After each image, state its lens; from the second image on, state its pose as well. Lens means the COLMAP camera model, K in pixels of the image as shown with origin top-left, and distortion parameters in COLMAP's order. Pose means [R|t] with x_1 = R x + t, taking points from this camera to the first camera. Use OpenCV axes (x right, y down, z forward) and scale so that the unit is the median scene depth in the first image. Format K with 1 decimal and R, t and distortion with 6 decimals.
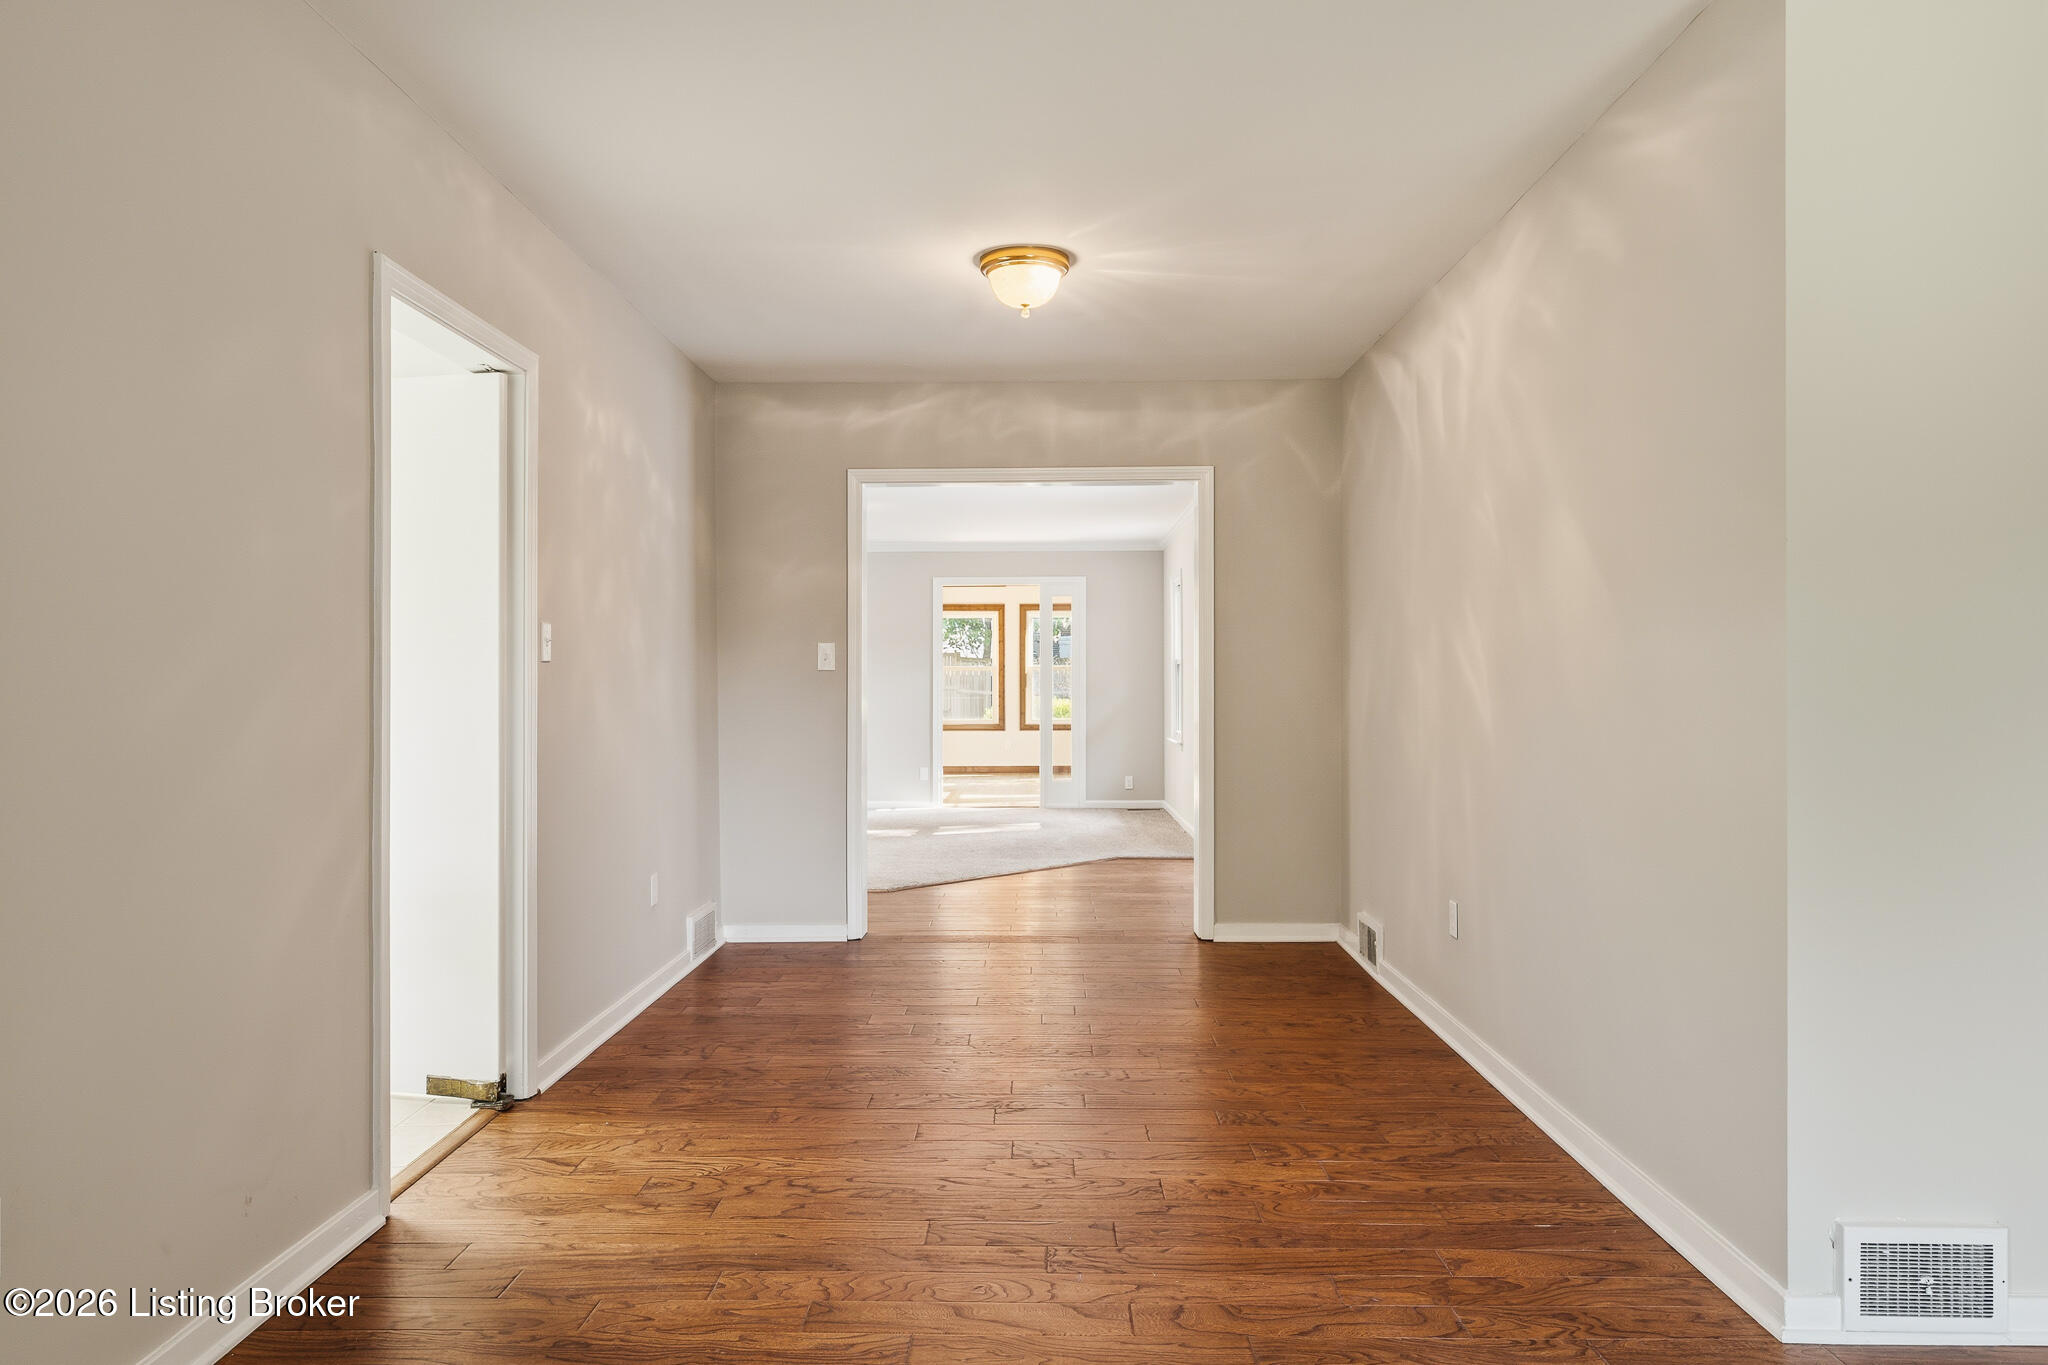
lens RADIAL K [[1327.4, 0, 1027.4], [0, 1327.4, 679.3], [0, 0, 1]] dist [-0.003265, -0.000426]
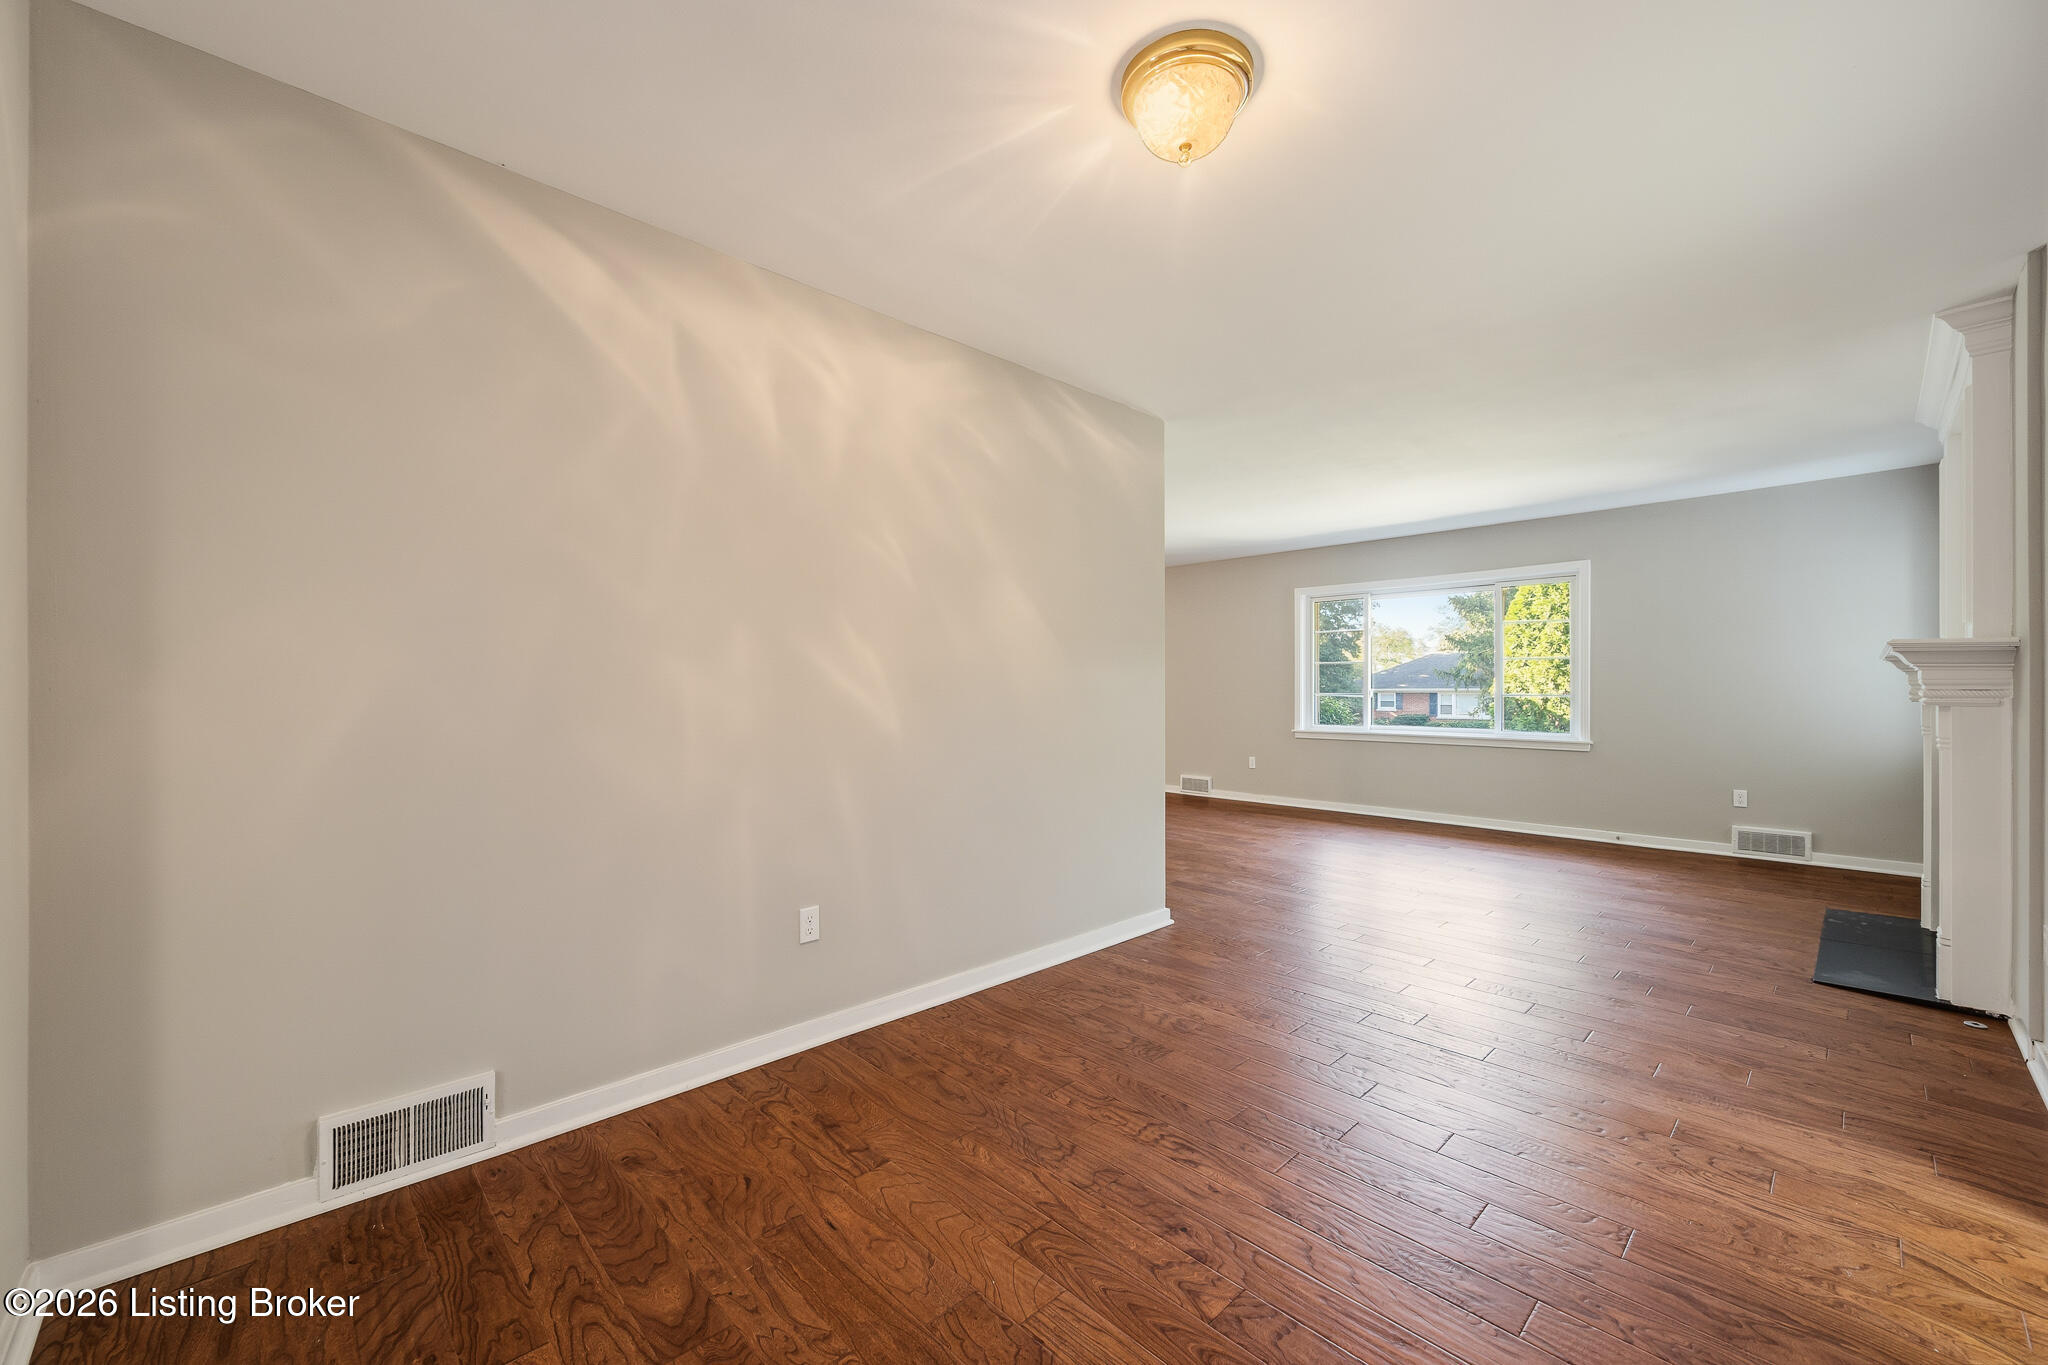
lens RADIAL K [[802.7, 0, 1022.4], [0, 802.7, 683.3], [0, 0, 1]] dist [0.001296, -0.000695]
pose [[-0.698961, 0.007964, 0.715115, -0.303280], [-0.000908, 0.999927, -0.012024, 0.005631], [-0.715159, -0.009054, -0.698903, 1.700267]]
